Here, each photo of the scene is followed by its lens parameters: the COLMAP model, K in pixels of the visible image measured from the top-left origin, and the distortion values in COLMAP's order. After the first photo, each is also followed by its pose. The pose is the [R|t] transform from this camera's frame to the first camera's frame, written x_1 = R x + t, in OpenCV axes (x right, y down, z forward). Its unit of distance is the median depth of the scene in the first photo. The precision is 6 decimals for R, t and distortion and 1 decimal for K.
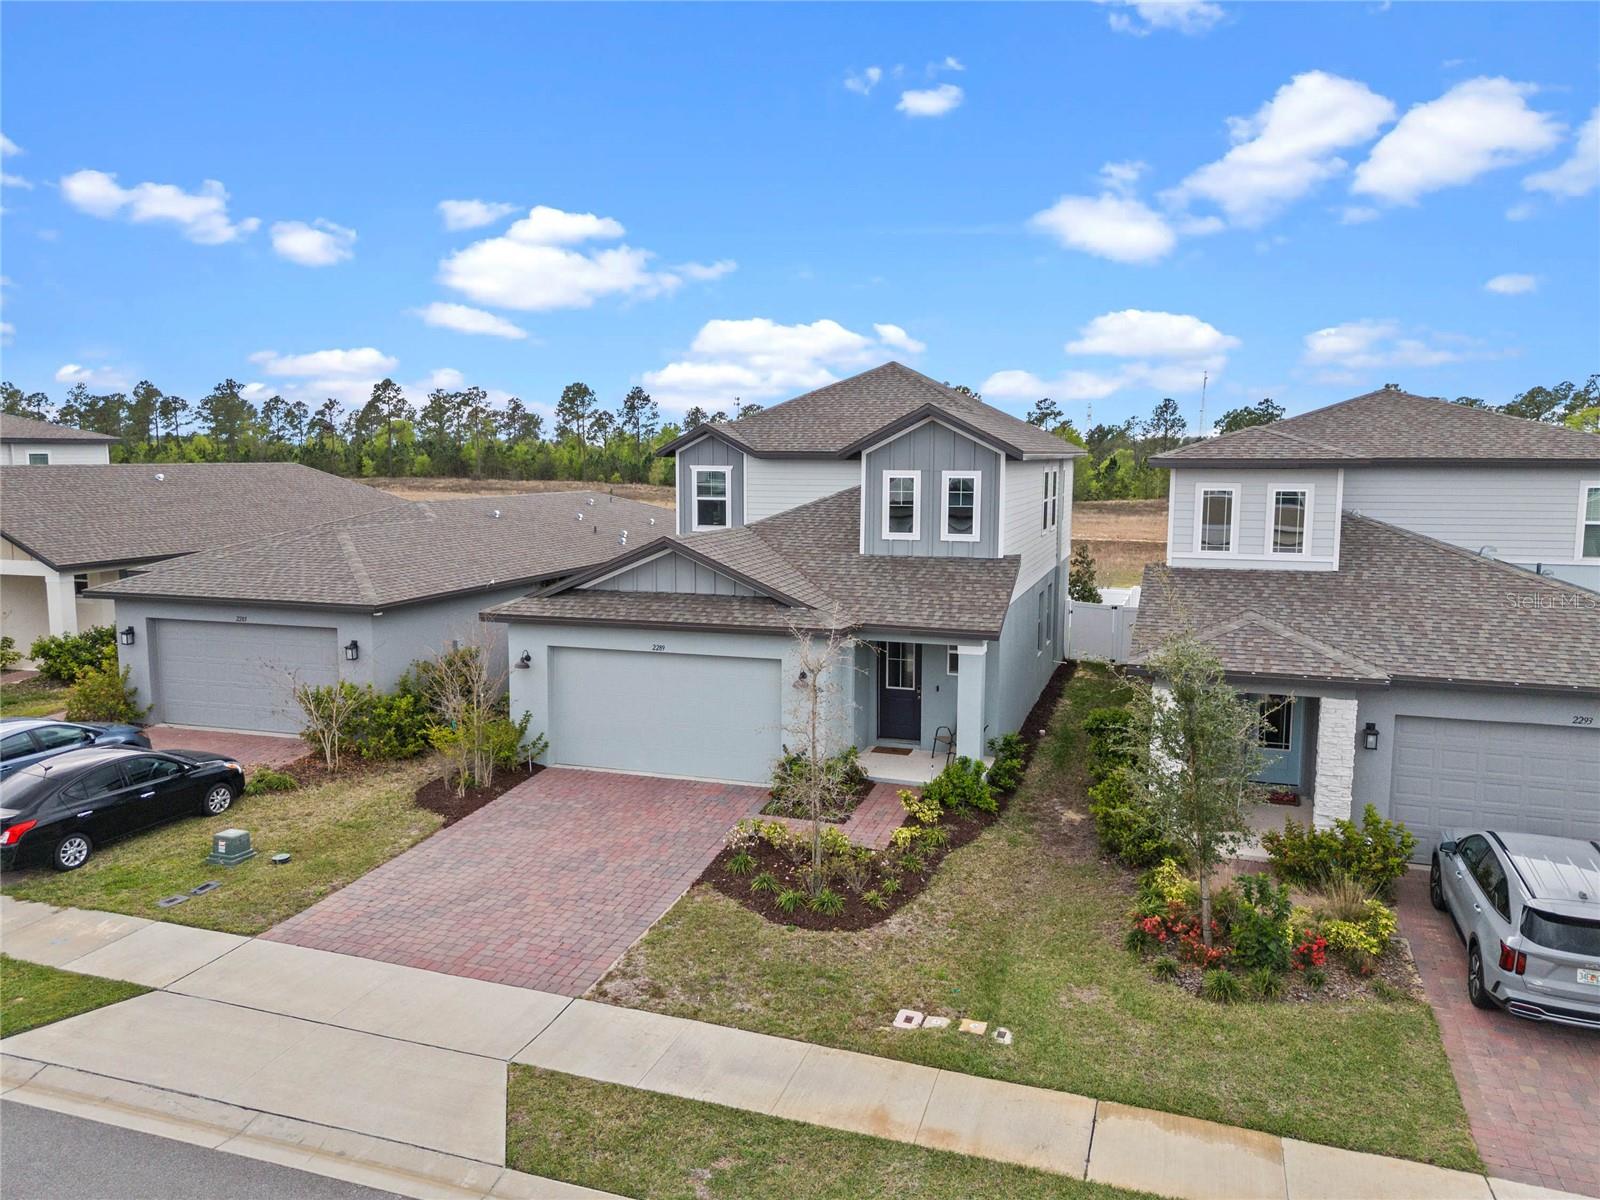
lens RADIAL K [[1176.8, 0, 803.2], [0, 1176.8, 592.4], [0, 0, 1]] dist [0.064007, -0.052838]
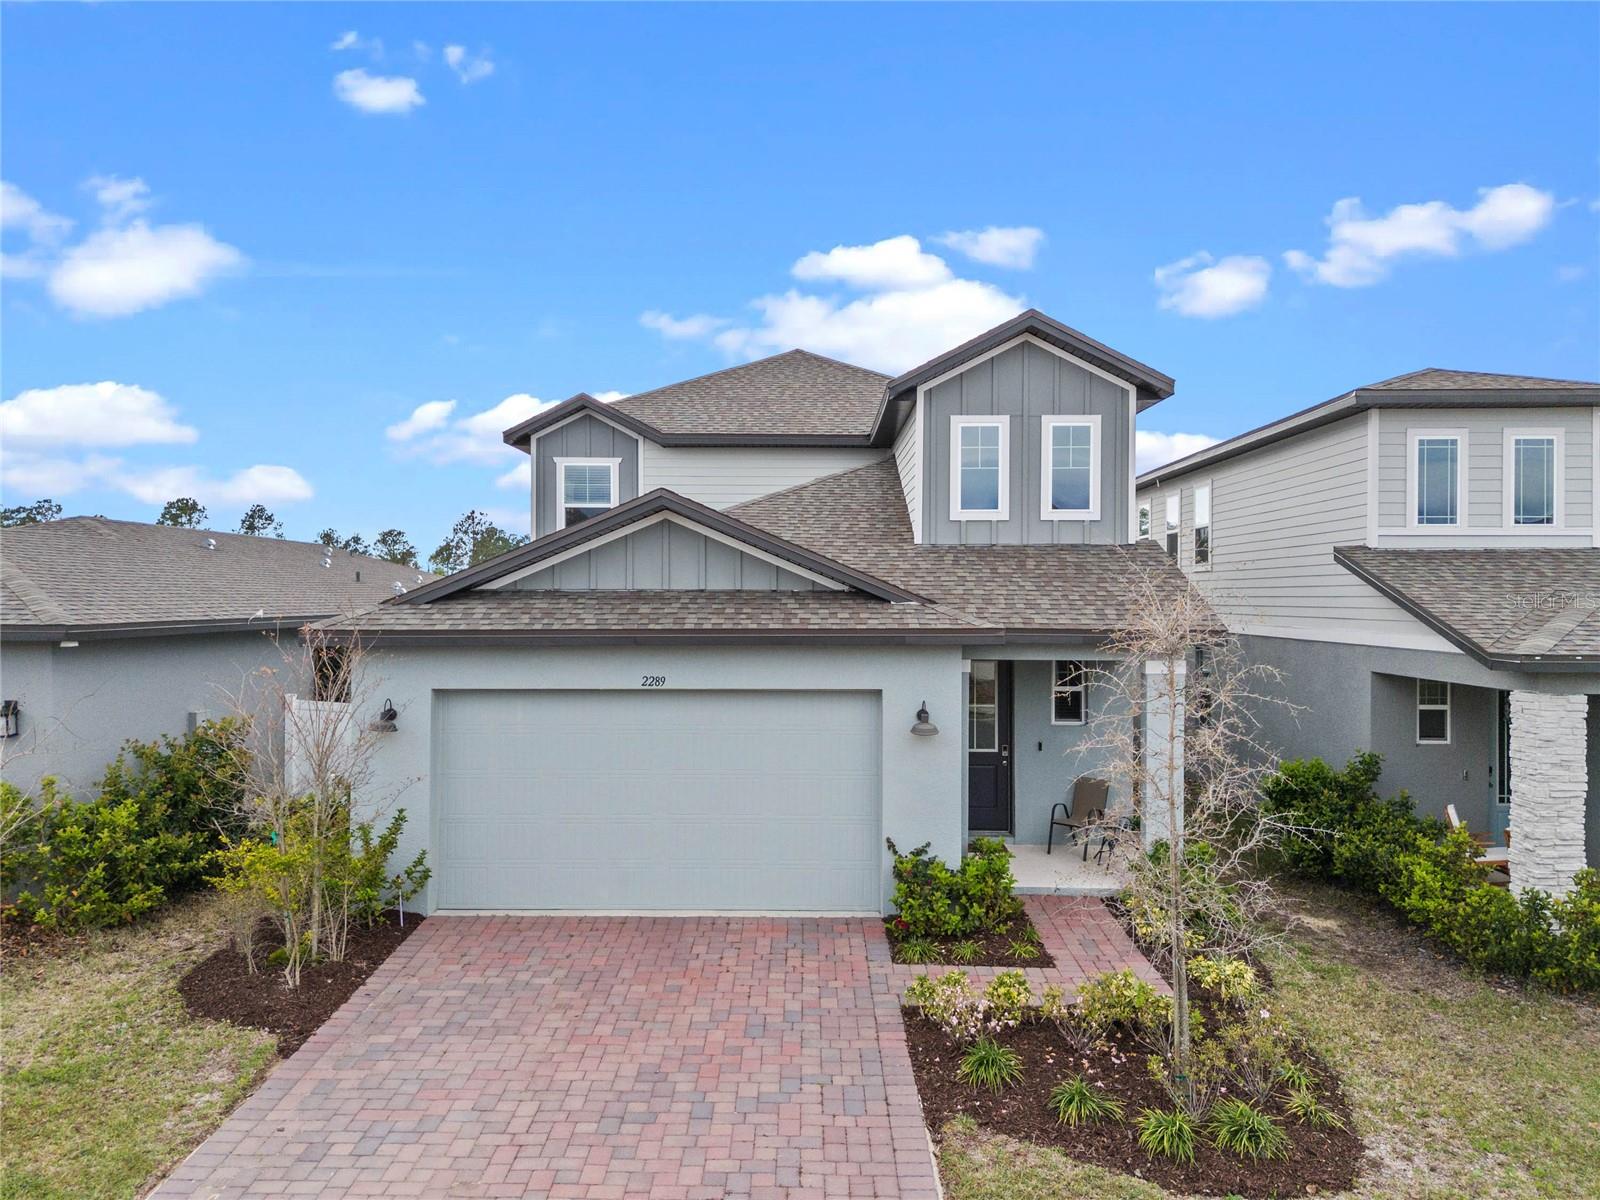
lens RADIAL K [[1183.8, 0, 800.0], [0, 1183.8, 600.0], [0, 0, 1]] dist [0.035026, -0.000551]
pose [[0.953501, -0.001843, 0.301385, -0.248428], [0.036243, 0.993426, -0.108590, 0.079261], [-0.299204, 0.114464, 0.947299, 0.473877]]
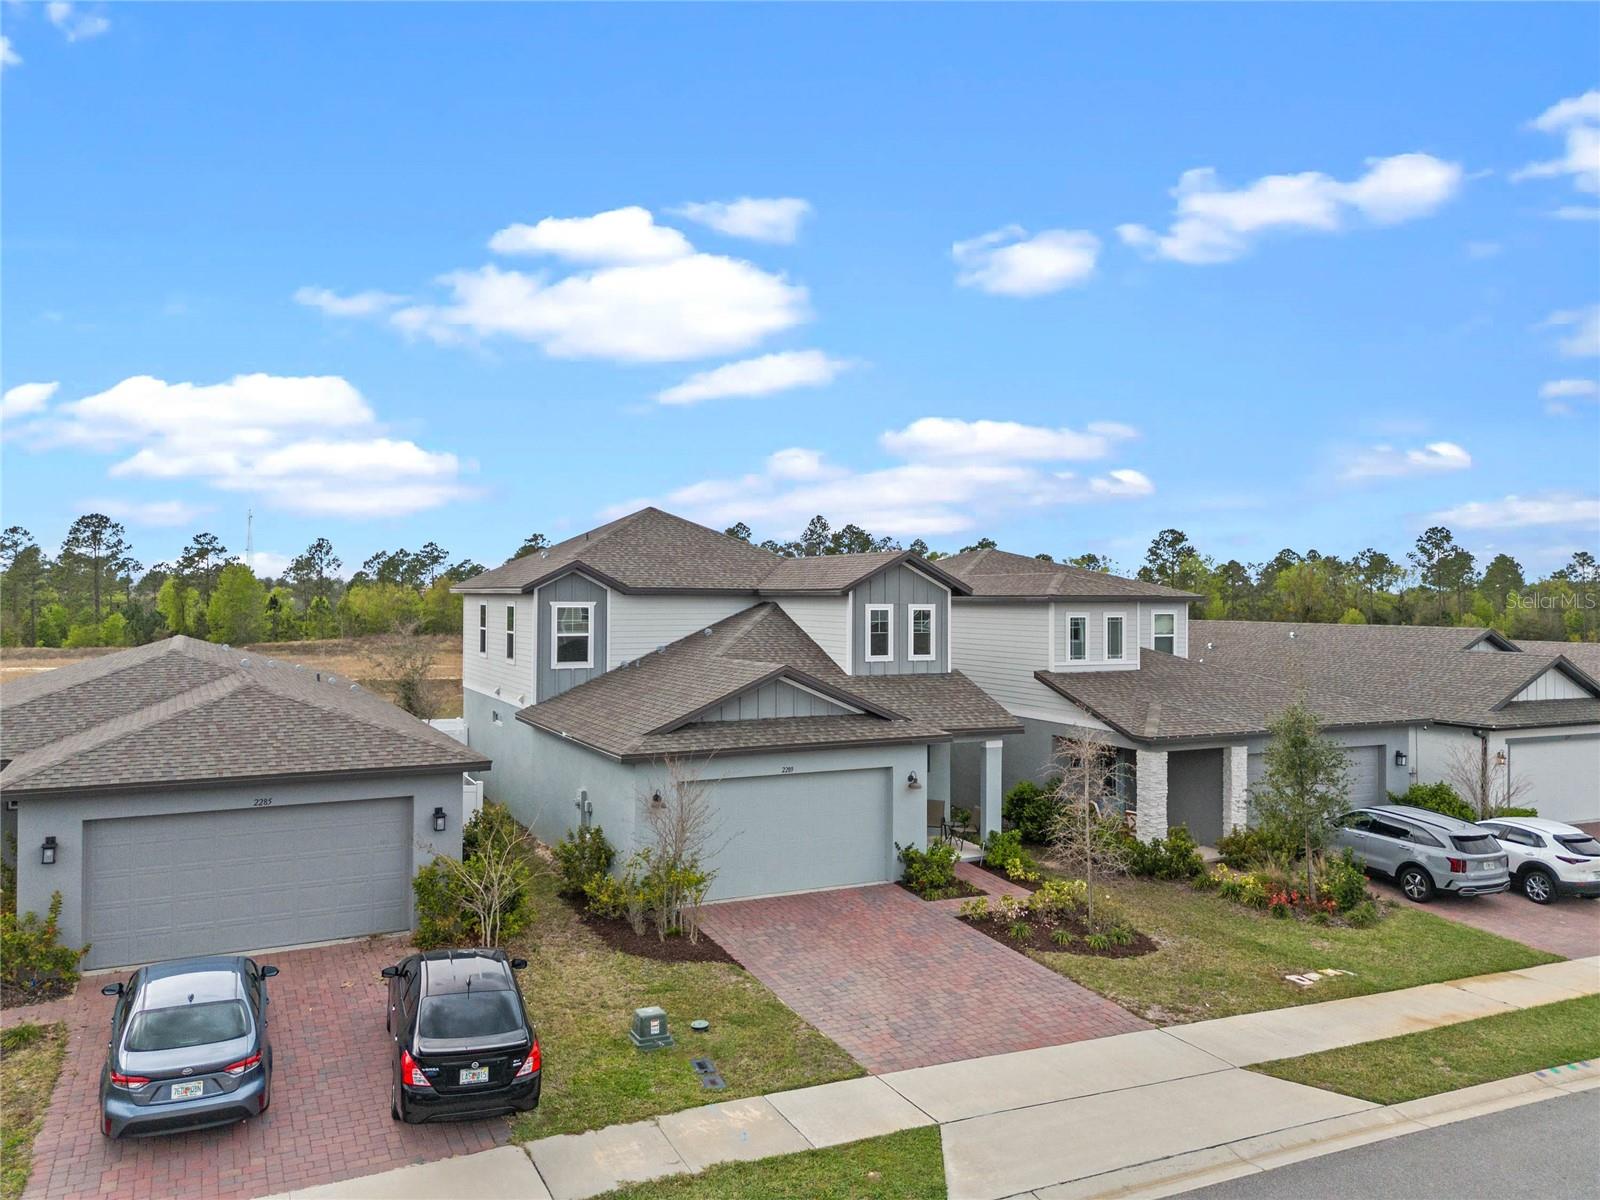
lens RADIAL K [[1176.8, 0, 803.2], [0, 1176.8, 592.4], [0, 0, 1]] dist [0.064007, -0.052838]
pose [[0.713754, 0.002087, 0.700393, -0.940277], [0.080290, 0.993159, -0.084782, -0.023018], [-0.695779, 0.116748, 0.708704, 0.234398]]
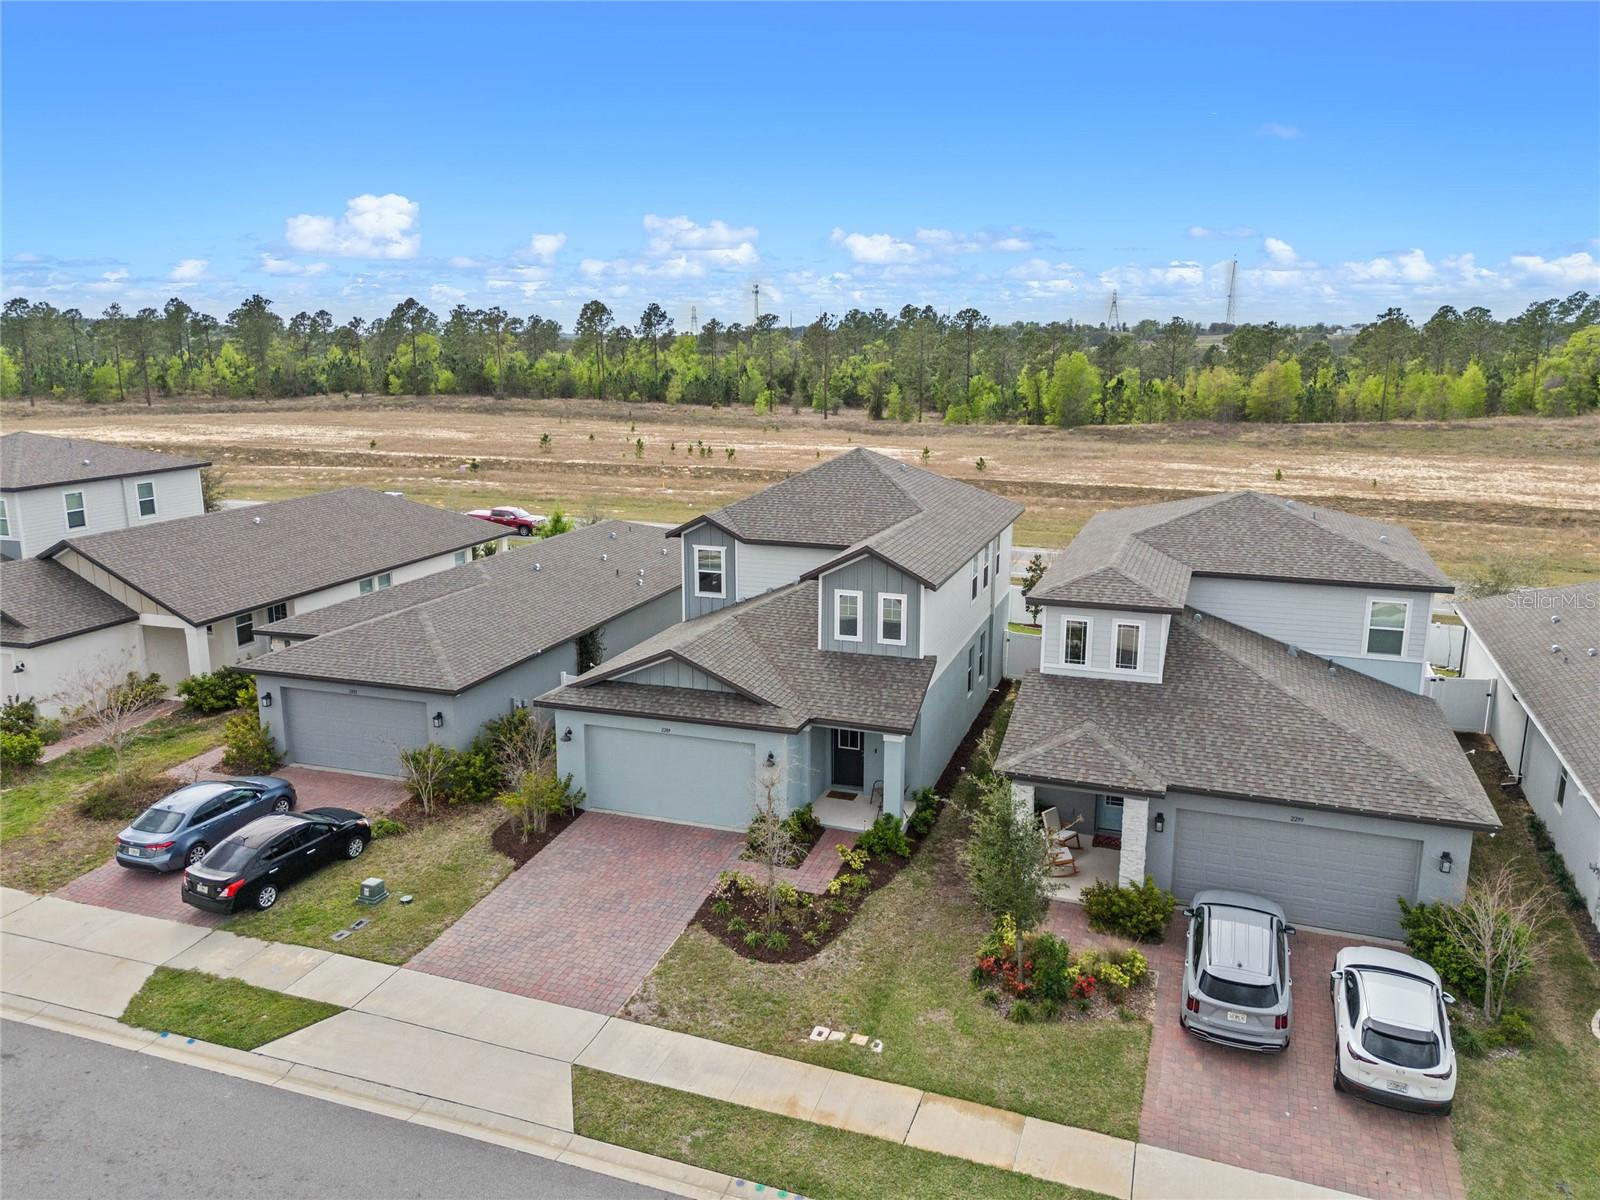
lens RADIAL K [[1176.8, 0, 803.2], [0, 1176.8, 592.4], [0, 0, 1]] dist [0.064007, -0.052838]
pose [[0.999841, 0.000916, -0.017801, 0.065015], [0.000818, 0.995272, 0.097123, -0.265513], [0.017806, -0.097122, 0.995113, -0.364266]]
